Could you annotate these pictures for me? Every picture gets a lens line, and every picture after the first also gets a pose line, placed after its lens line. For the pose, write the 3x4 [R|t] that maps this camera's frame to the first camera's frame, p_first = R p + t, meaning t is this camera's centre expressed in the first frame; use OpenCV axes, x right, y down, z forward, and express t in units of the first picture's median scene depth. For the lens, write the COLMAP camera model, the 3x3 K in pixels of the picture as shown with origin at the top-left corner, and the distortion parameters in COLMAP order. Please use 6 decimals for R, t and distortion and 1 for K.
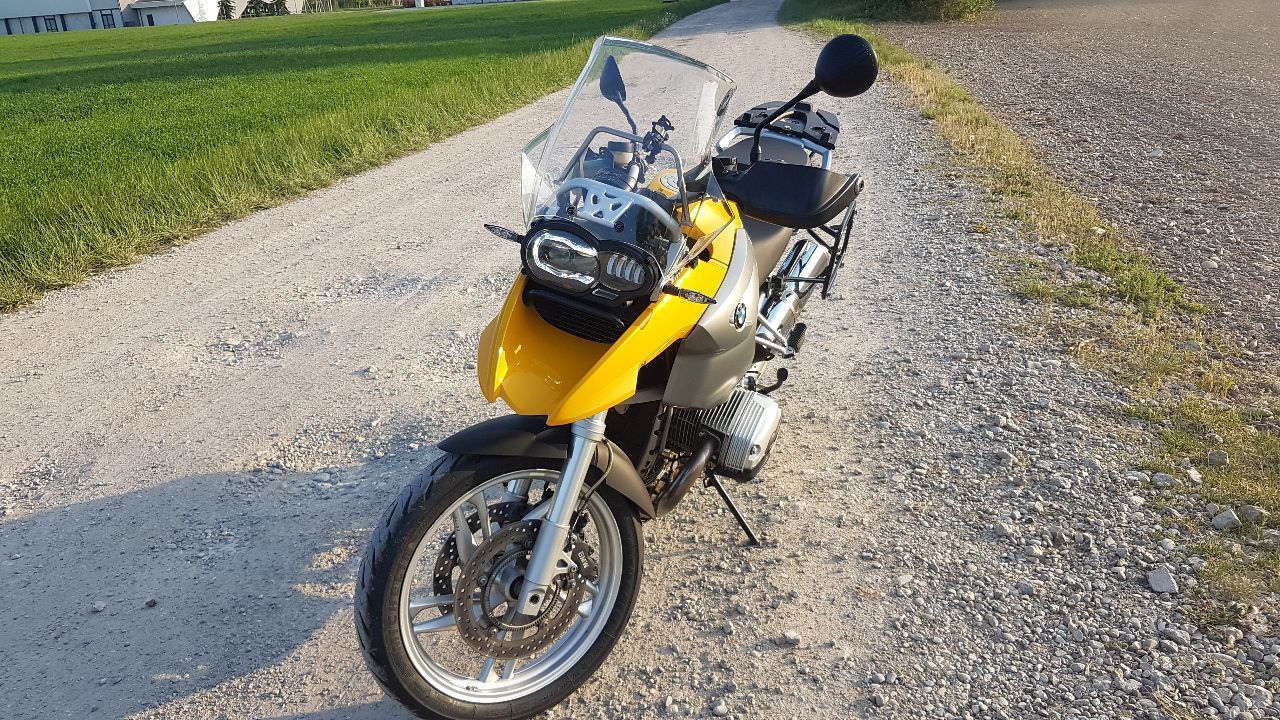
lens RADIAL K [[1087.4, 0, 599.4], [0, 1087.4, 357.8], [0, 0, 1]] dist [0.237967, -0.452514]
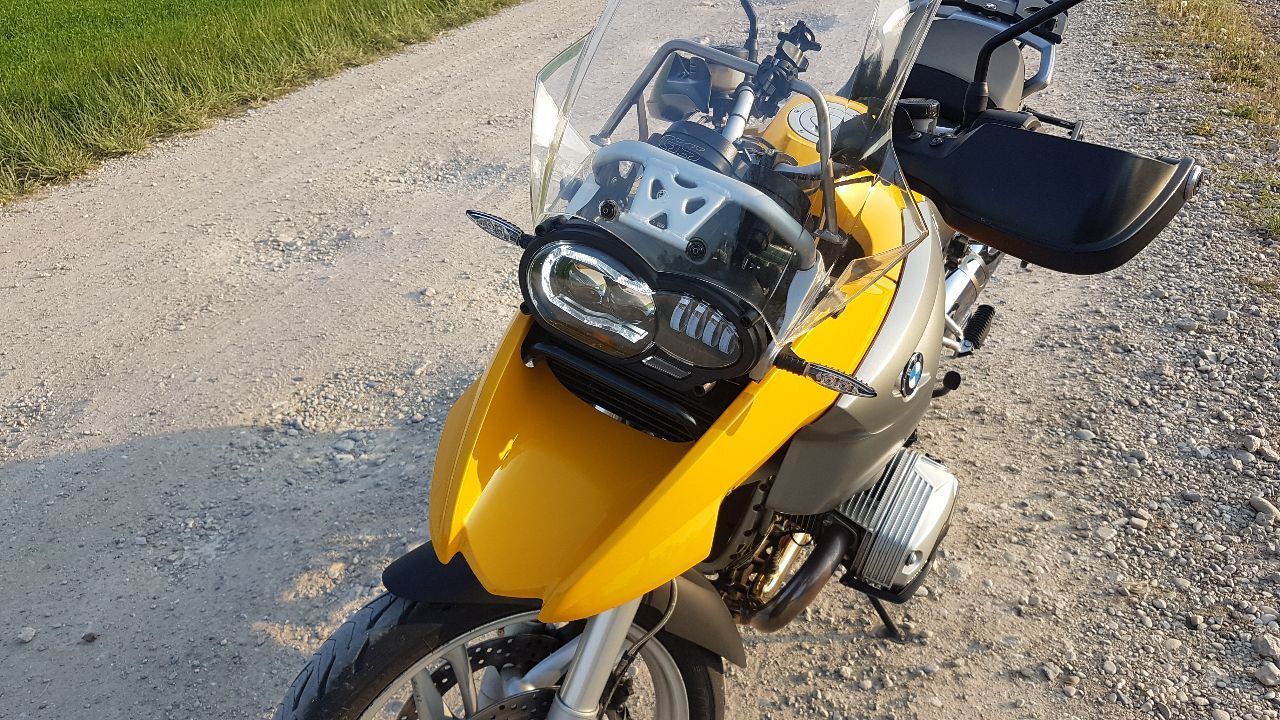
lens RADIAL K [[1040.0, 0, 619.2], [0, 1040.0, 368.0], [0, 0, 1]] dist [0.177766, -0.307388]
pose [[0.993565, 0.059875, -0.096145, 0.020701], [-0.043984, 0.986196, 0.159631, -0.090243], [0.104375, -0.154375, 0.982484, 0.318928]]
